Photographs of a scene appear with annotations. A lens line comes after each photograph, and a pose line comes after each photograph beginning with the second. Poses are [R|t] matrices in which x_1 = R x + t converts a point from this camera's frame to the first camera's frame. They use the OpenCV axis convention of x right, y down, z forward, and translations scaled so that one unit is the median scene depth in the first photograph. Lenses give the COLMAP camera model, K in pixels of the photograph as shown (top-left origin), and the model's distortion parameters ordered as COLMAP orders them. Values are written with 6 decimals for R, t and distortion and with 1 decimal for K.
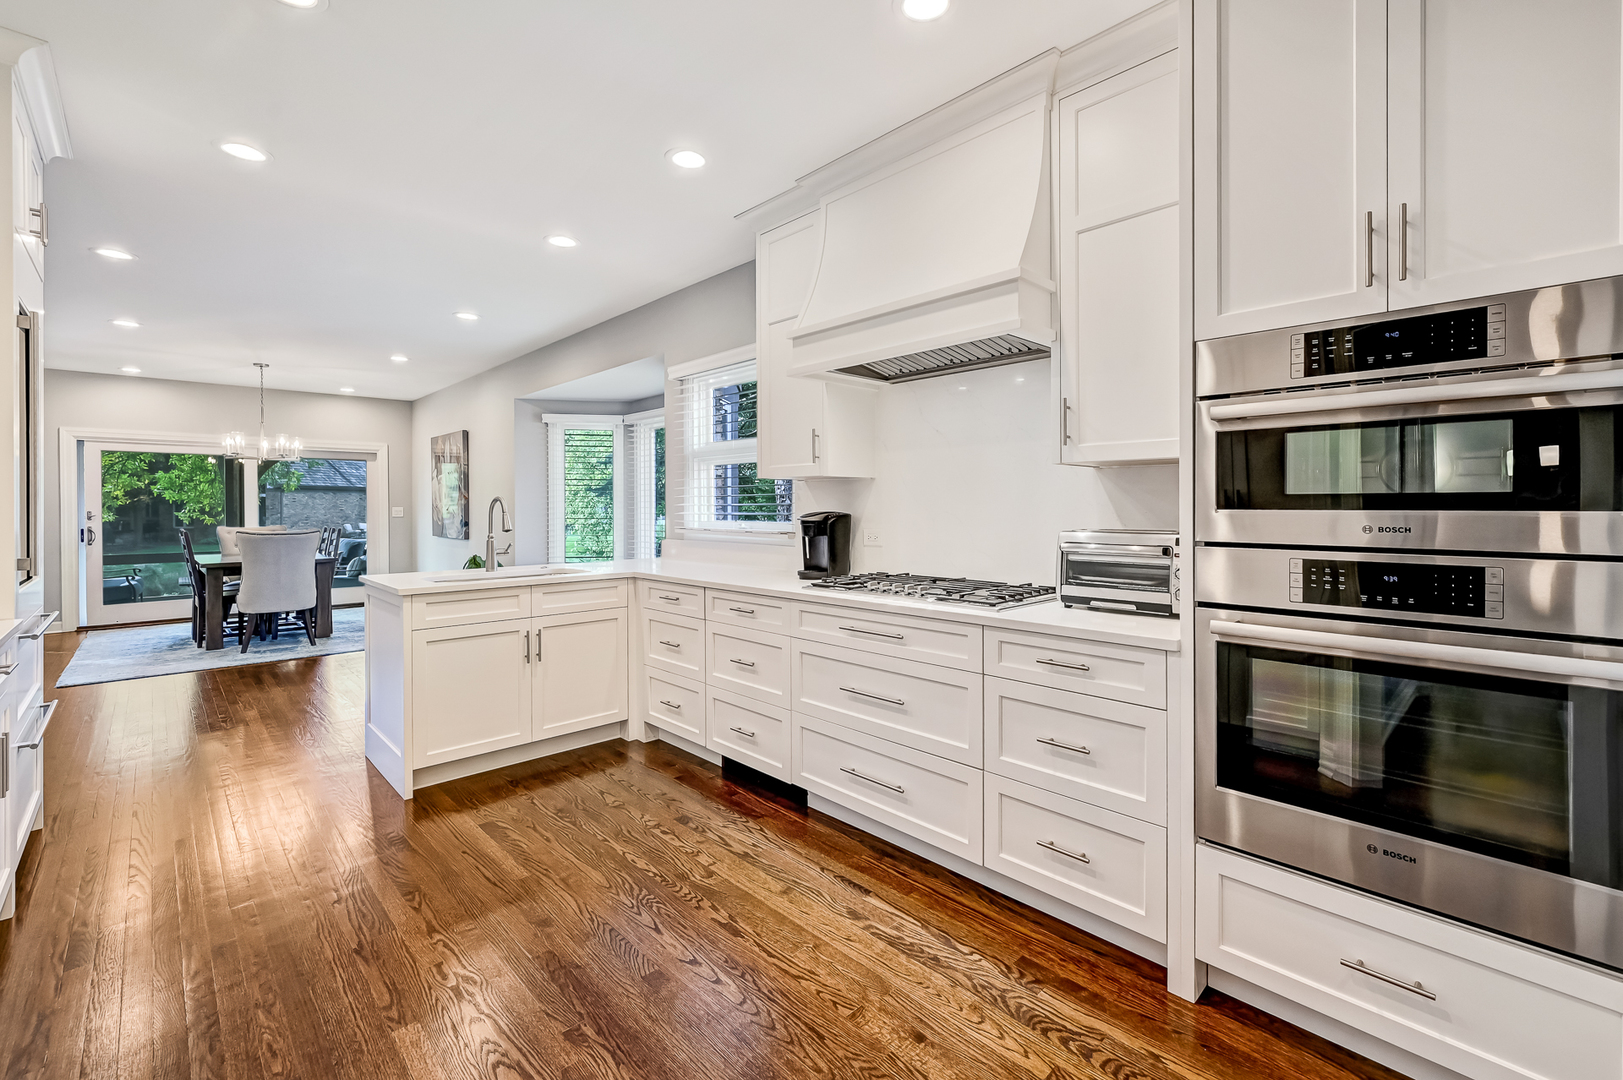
lens RADIAL K [[704.5, 0, 825.2], [0, 704.5, 507.4], [0, 0, 1]] dist [-0.000519, 0.000010]
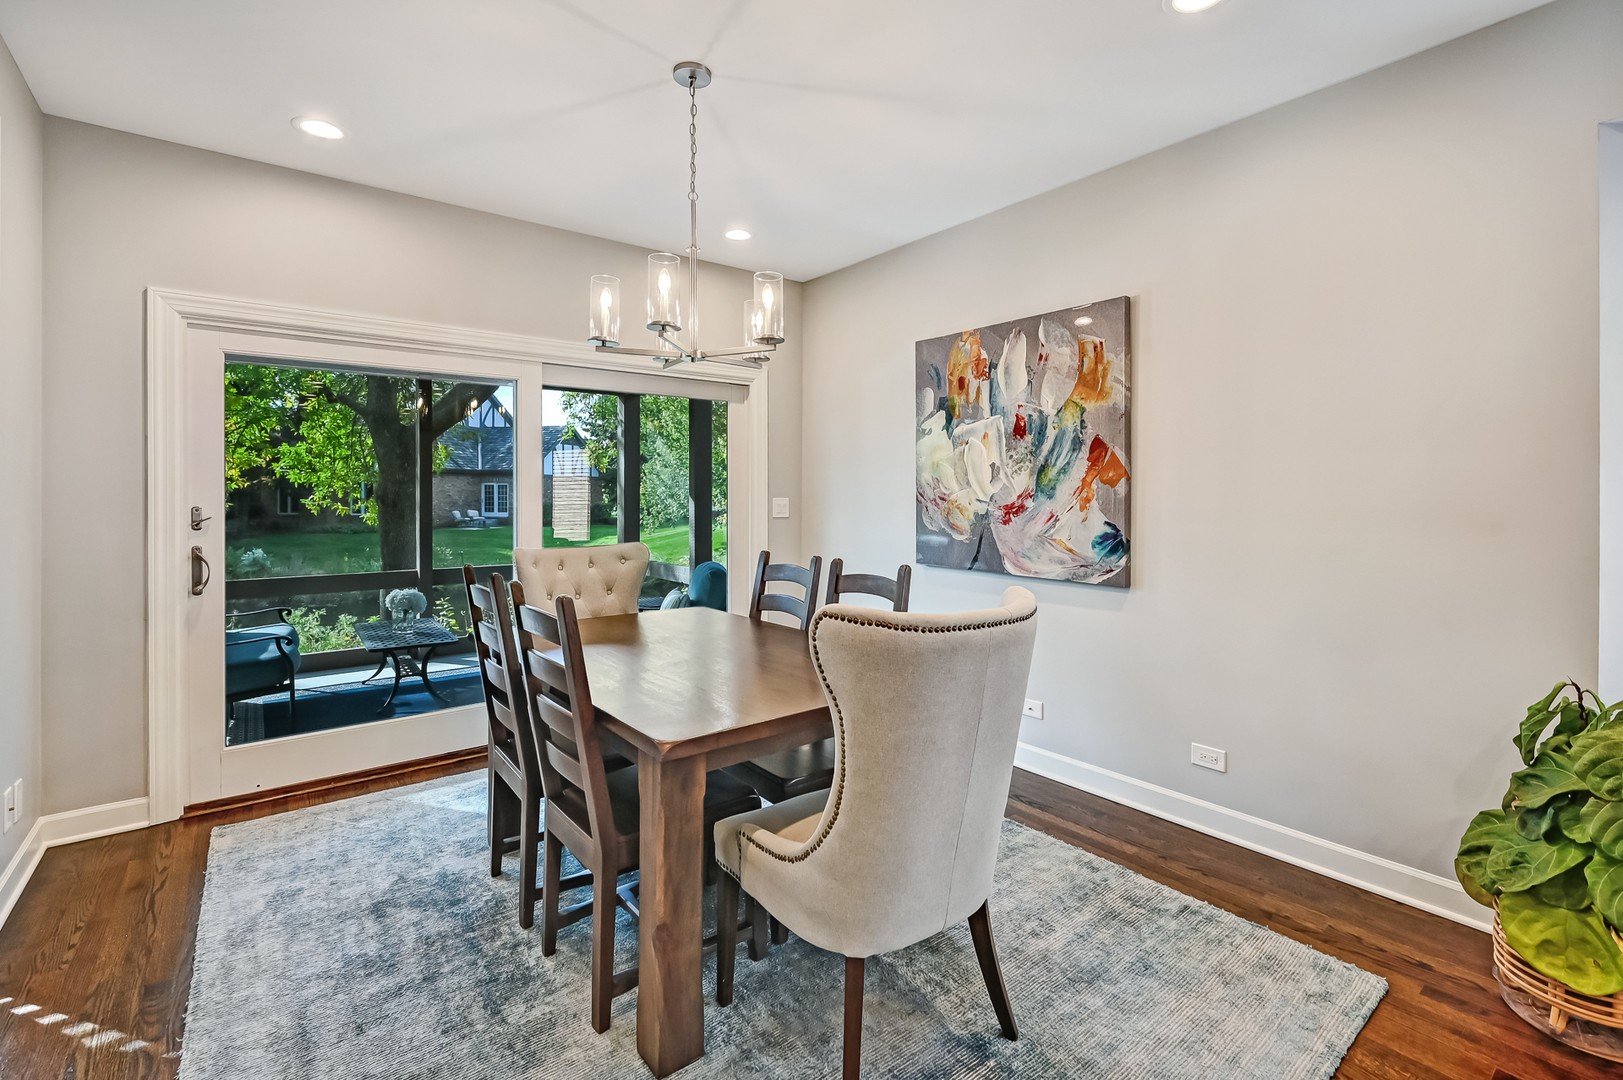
lens RADIAL K [[727.9, 0, 804.7], [0, 727.9, 496.0], [0, 0, 1]] dist [-0.000478, -0.000031]
pose [[0.993591, 0.005770, -0.112890, -0.311386], [-0.005439, 0.999980, 0.003244, -0.001703], [0.112907, -0.002609, 0.993602, 0.298586]]
